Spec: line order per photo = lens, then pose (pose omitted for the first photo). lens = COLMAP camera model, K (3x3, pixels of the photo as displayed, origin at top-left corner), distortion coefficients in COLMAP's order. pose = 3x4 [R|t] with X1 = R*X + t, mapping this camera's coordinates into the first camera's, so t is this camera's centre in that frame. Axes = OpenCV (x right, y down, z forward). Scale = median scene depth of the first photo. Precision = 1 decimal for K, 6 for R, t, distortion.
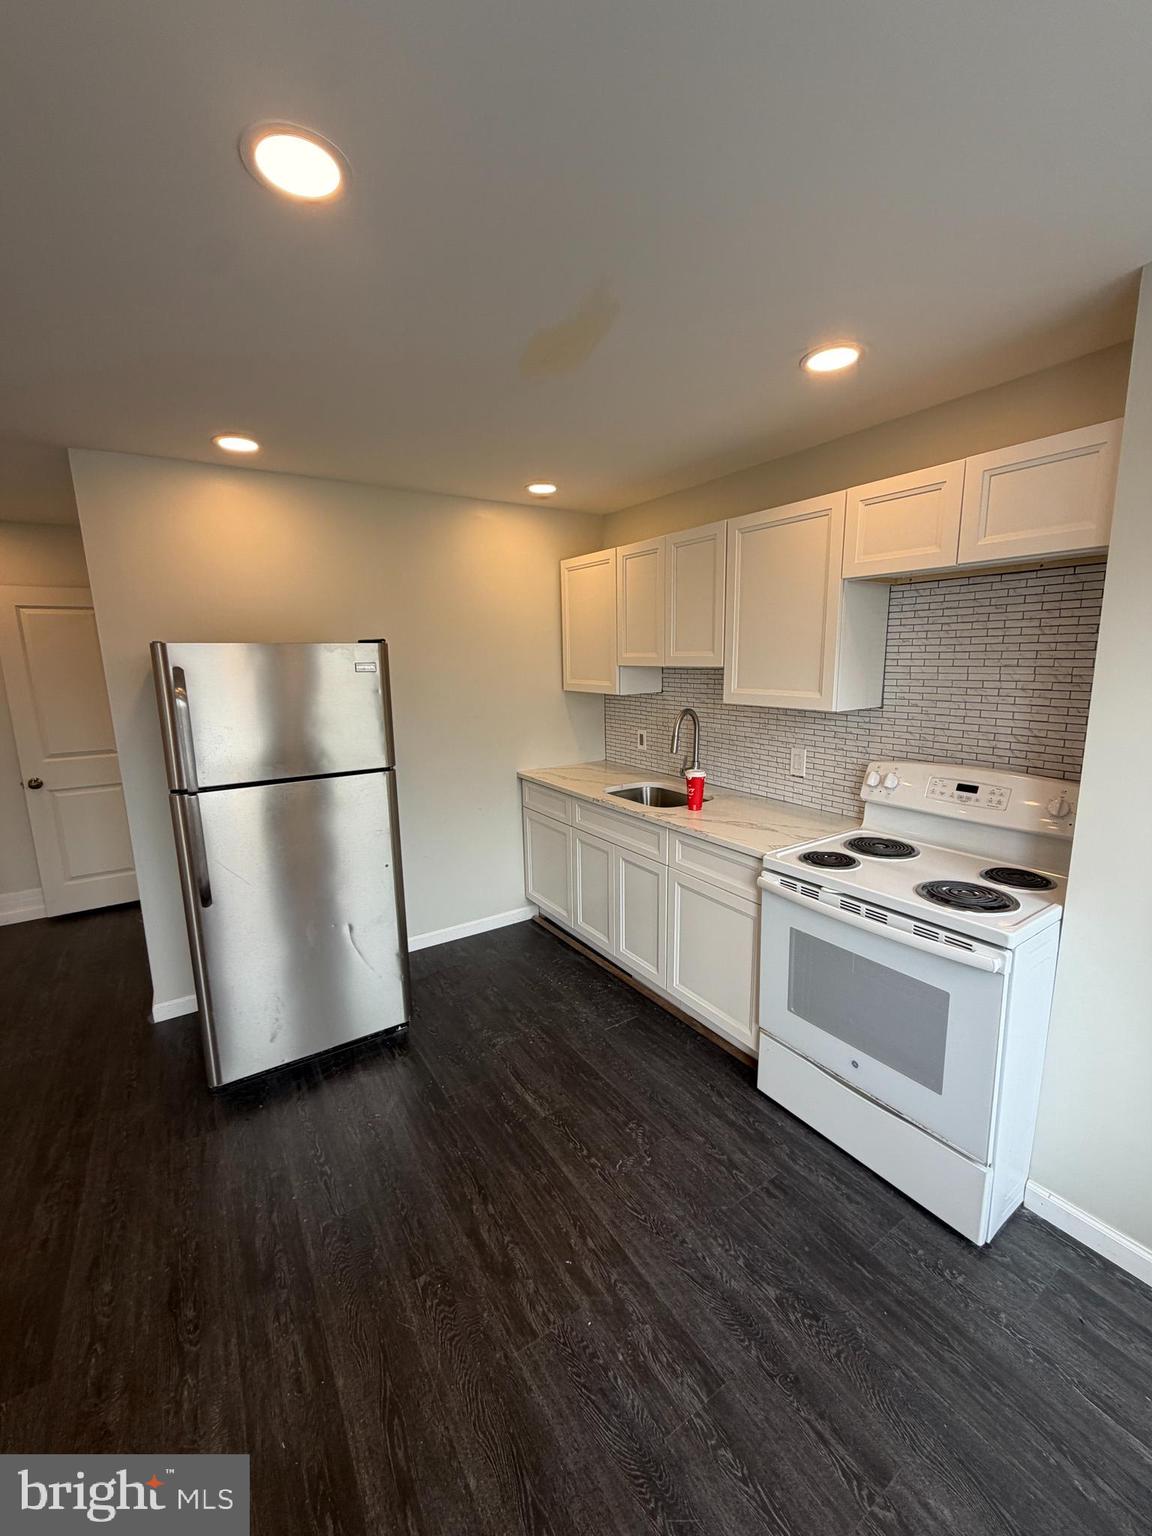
lens RADIAL K [[612.4, 0, 578.1], [0, 612.4, 763.6], [0, 0, 1]] dist [0.000474, 0.000151]
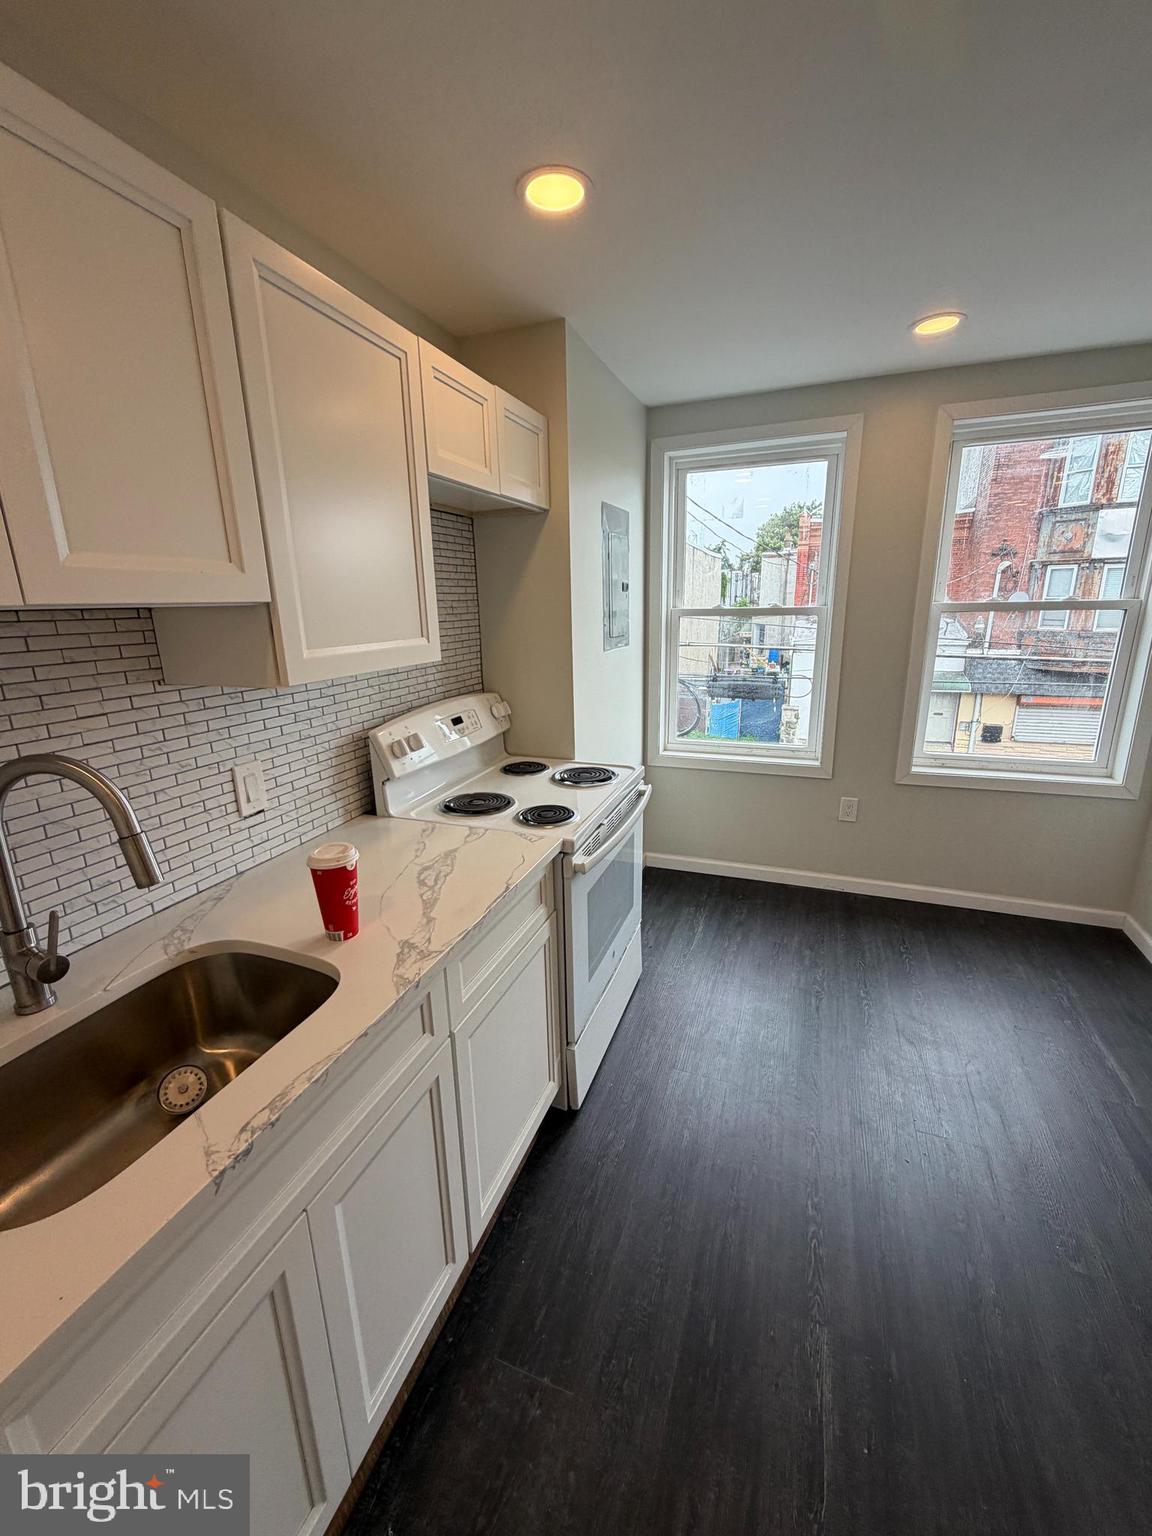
lens RADIAL K [[612.4, 0, 578.1], [0, 612.4, 763.6], [0, 0, 1]] dist [0.000474, 0.000151]
pose [[-0.589288, -0.181330, 0.787311, -0.301658], [0.171382, 0.924255, 0.341147, -0.206093], [-0.789536, 0.335965, -0.513576, 1.373108]]
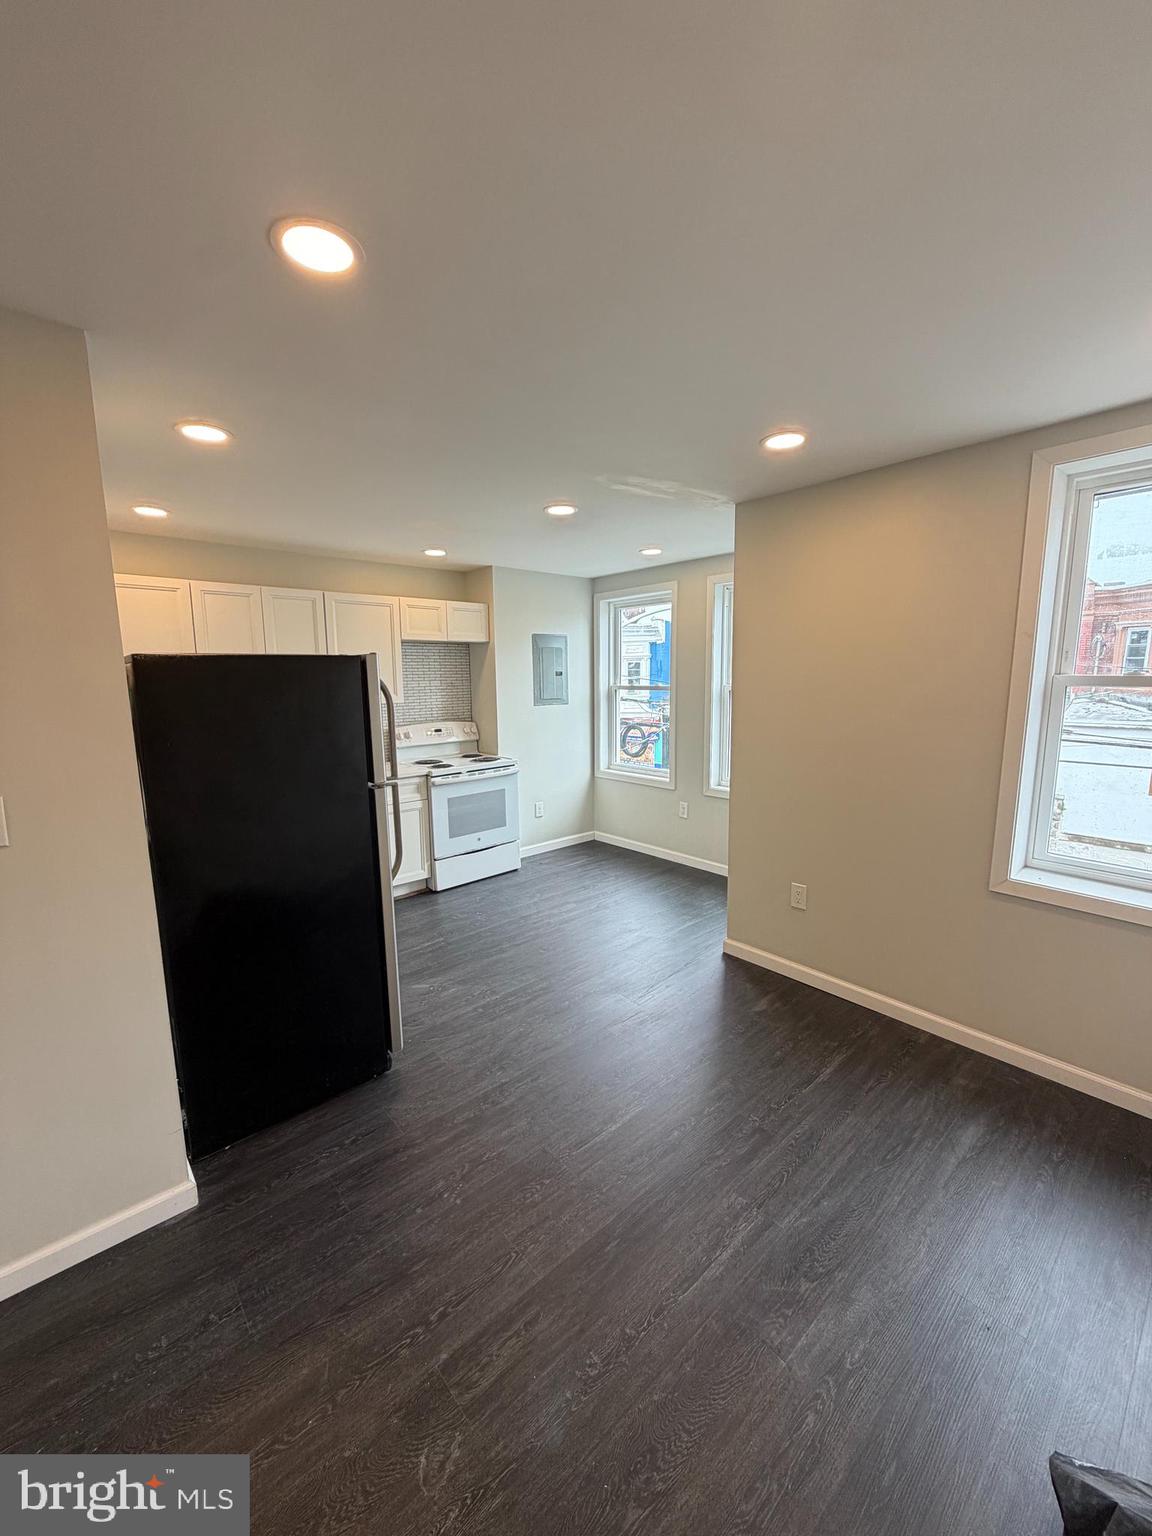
lens RADIAL K [[612.4, 0, 578.1], [0, 612.4, 763.6], [0, 0, 1]] dist [0.000474, 0.000151]
pose [[-0.139343, -0.123139, 0.982558, -1.804907], [0.188507, 0.970795, 0.148398, -0.085949], [-0.972136, 0.205897, -0.112061, 0.751404]]
